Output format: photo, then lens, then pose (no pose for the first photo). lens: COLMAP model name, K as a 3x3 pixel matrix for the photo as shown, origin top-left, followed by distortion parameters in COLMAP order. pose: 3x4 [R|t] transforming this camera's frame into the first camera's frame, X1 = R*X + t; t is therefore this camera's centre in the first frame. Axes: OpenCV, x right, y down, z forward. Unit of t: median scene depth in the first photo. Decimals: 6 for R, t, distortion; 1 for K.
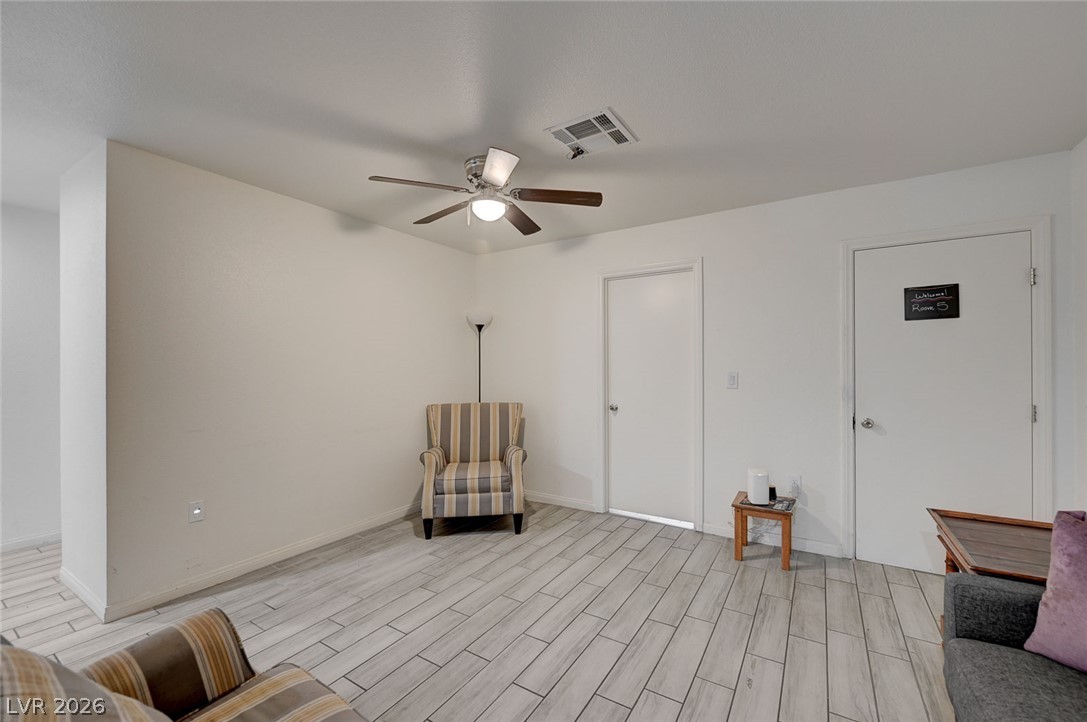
lens RADIAL K [[439.3, 0, 547.4], [0, 439.3, 376.3], [0, 0, 1]] dist [-0.006772, 0.000083]
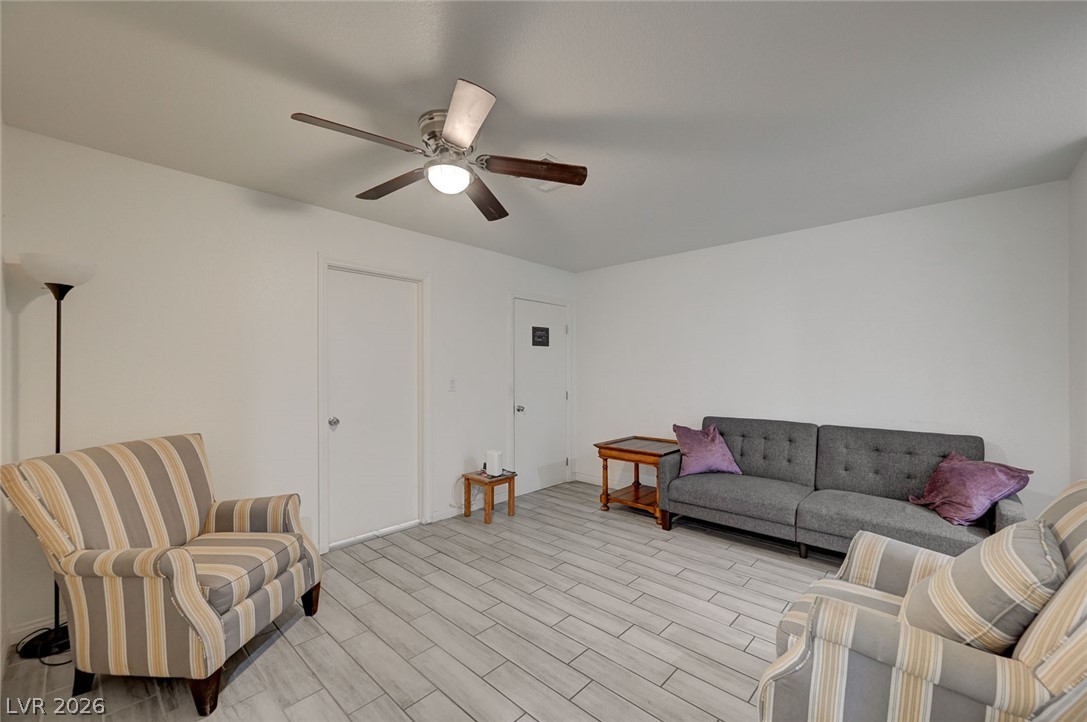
lens RADIAL K [[439.3, 0, 547.4], [0, 439.3, 376.3], [0, 0, 1]] dist [-0.006772, 0.000083]
pose [[0.192192, -0.019017, 0.981173, -0.873393], [0.022694, 0.999631, 0.014929, -0.033076], [-0.981095, 0.019397, 0.192553, 0.629293]]
